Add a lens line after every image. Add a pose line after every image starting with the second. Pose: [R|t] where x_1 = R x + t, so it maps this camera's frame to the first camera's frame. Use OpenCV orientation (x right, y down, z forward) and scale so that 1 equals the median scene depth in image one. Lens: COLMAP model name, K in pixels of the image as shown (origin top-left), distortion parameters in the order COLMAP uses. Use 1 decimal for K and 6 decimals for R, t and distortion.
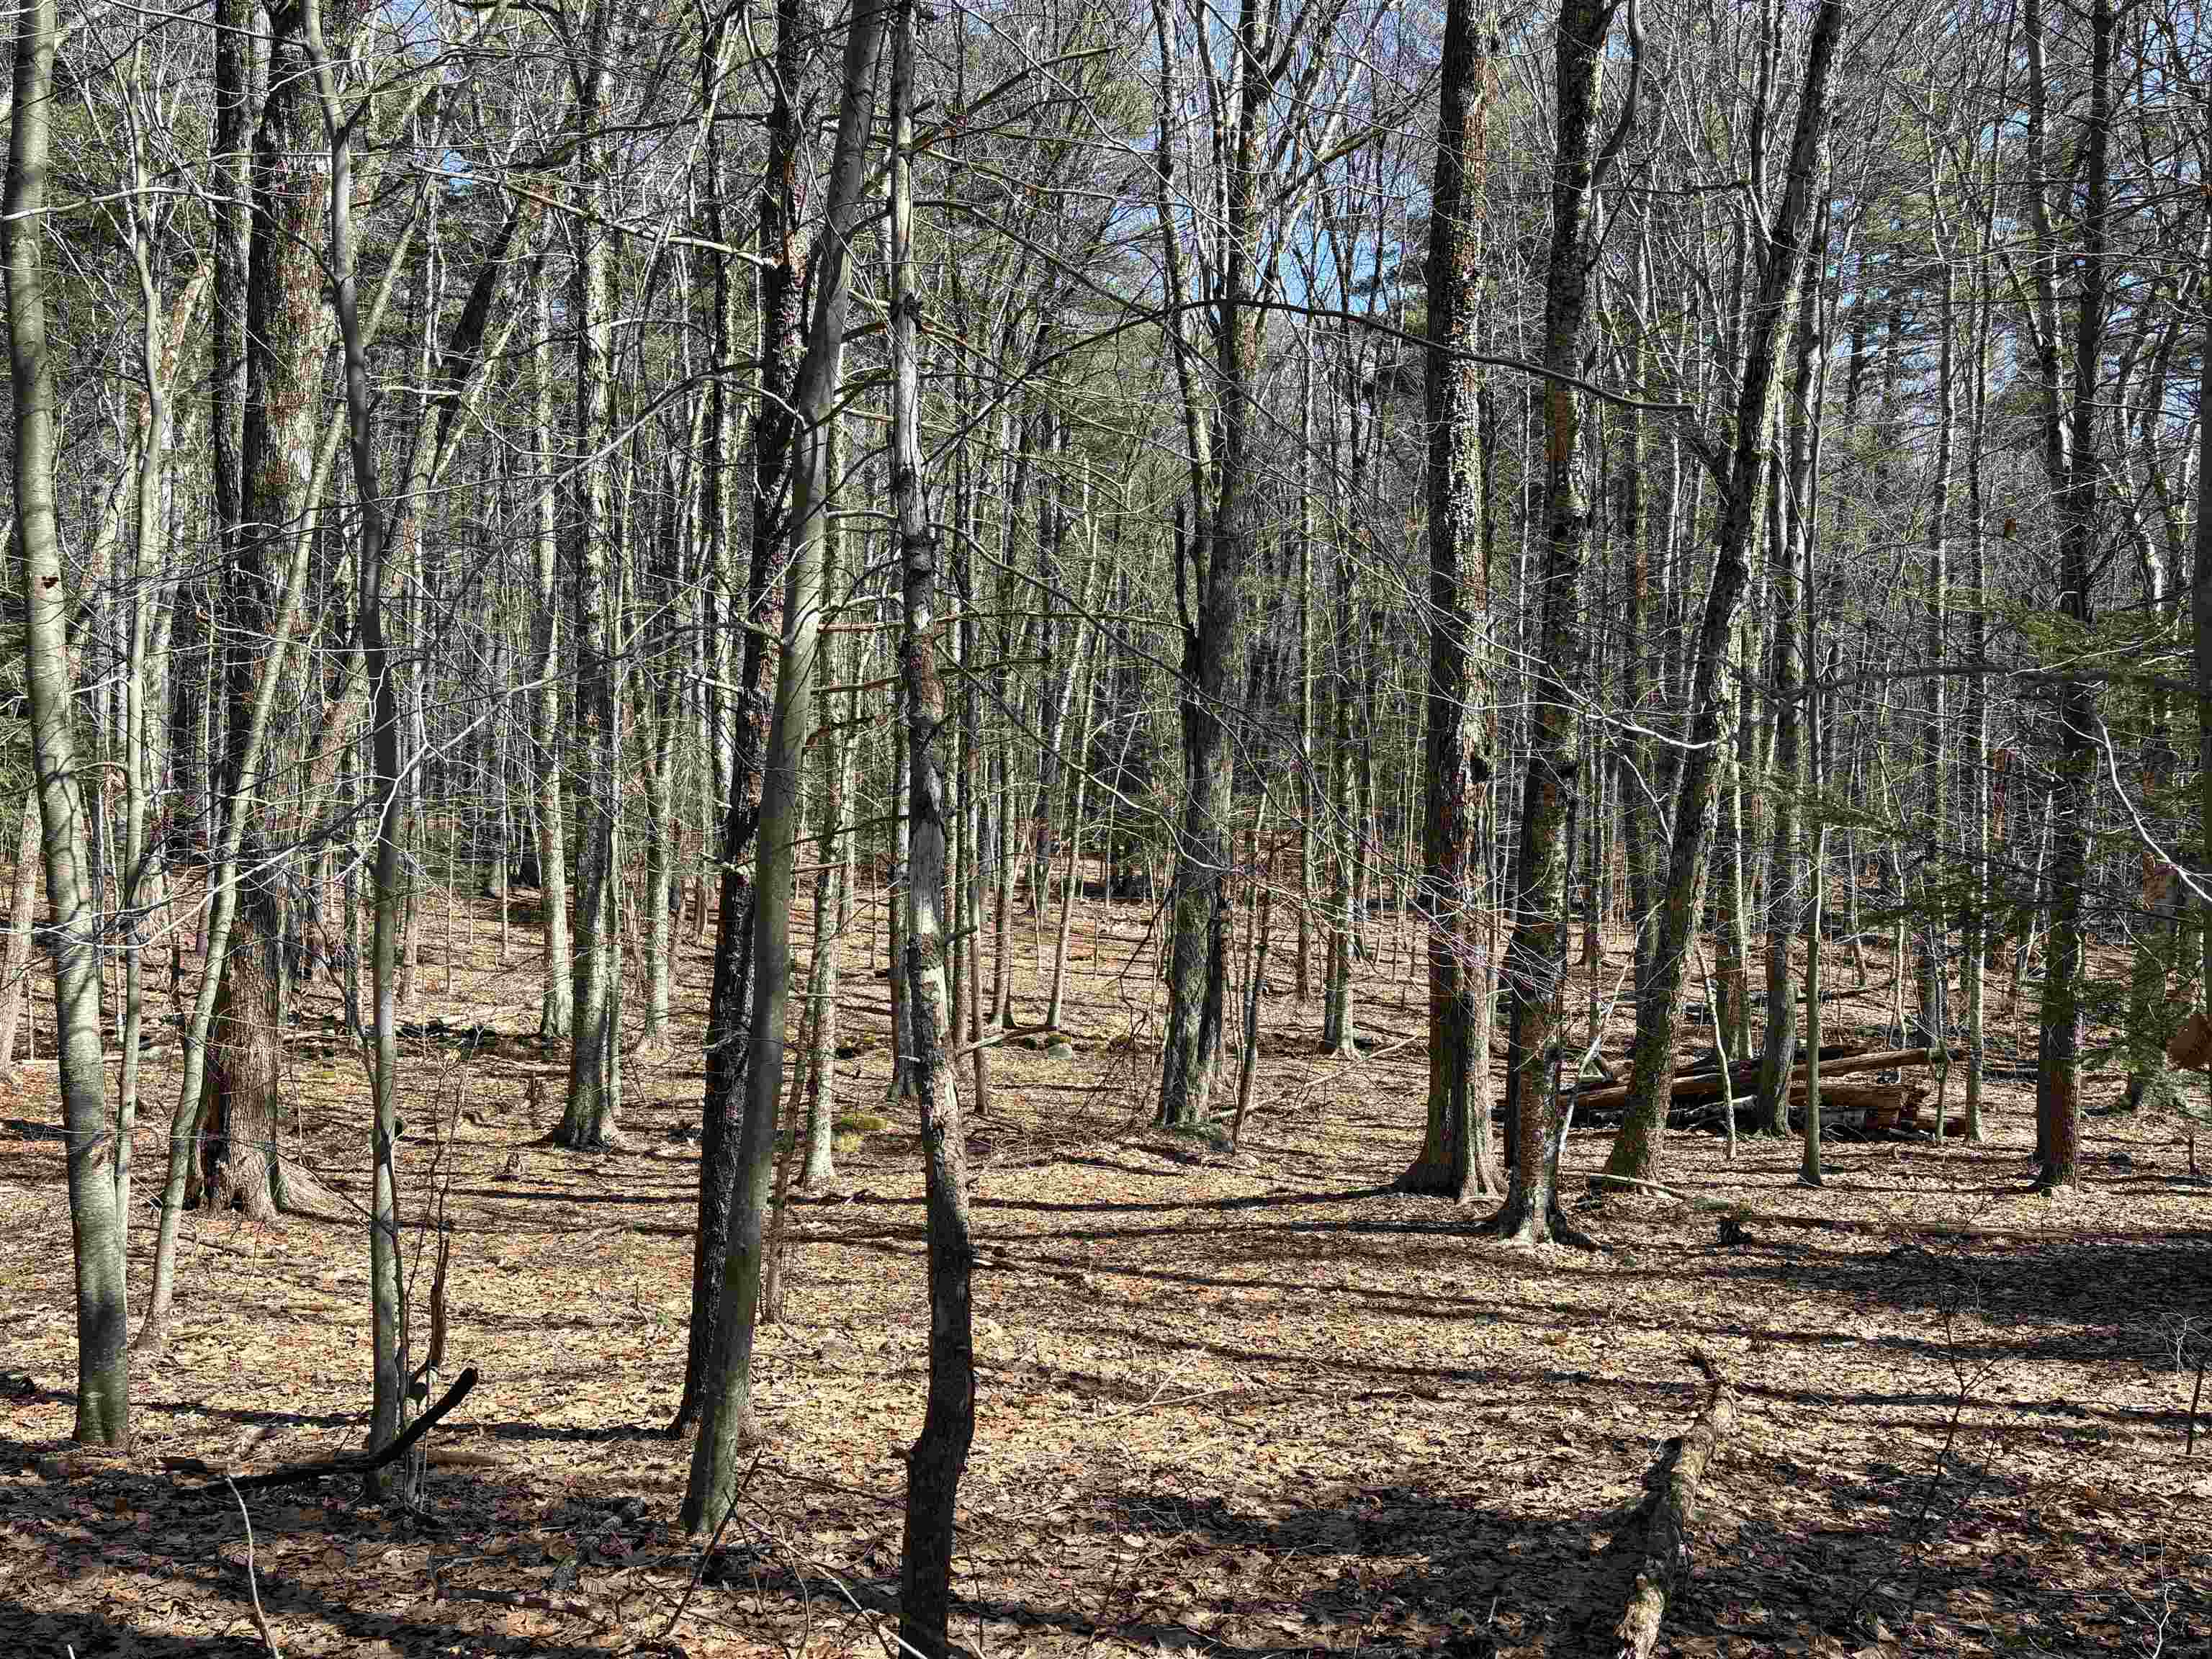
lens RADIAL K [[1885.7, 0, 1114.0], [0, 1885.7, 819.8], [0, 0, 1]] dist [0.065044, -0.034614]
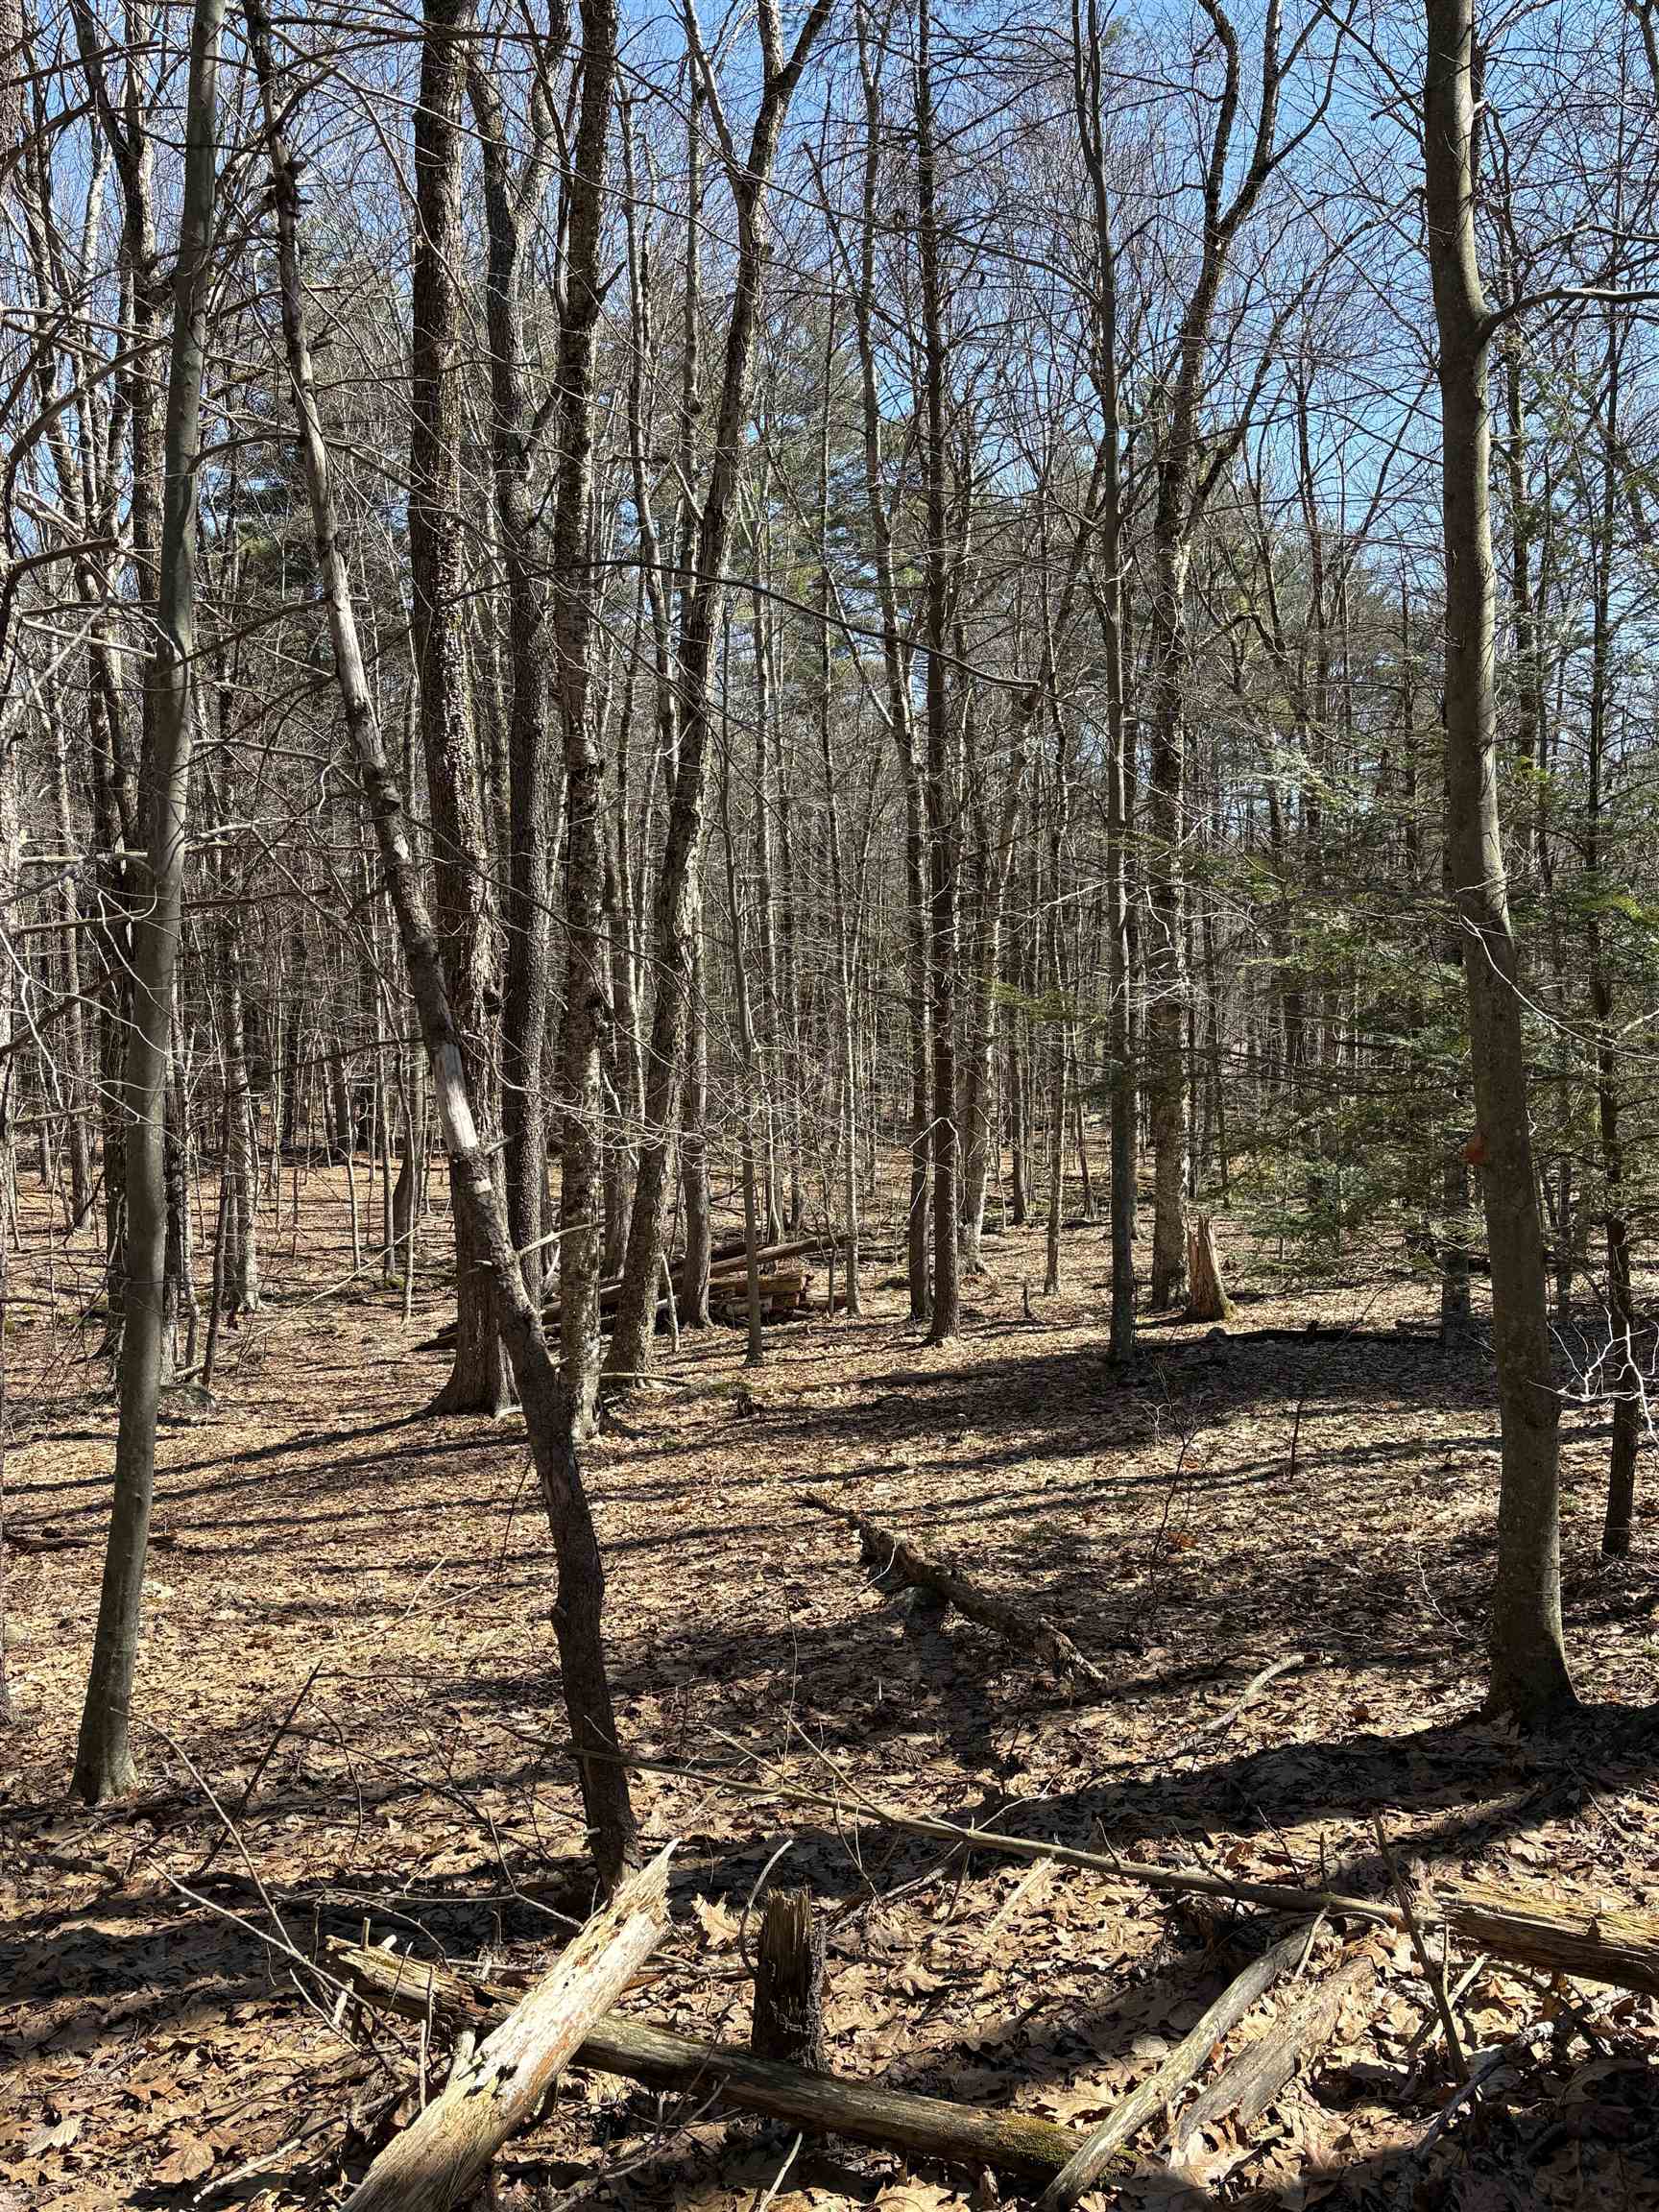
lens RADIAL K [[1885.7, 0, 821.2], [0, 1885.7, 1109.2], [0, 0, 1]] dist [0.065044, -0.034614]
pose [[0.888760, -0.061114, 0.454281, -0.122597], [0.049674, 0.998077, 0.037088, 0.002143], [-0.455674, -0.010396, 0.890086, -0.012682]]
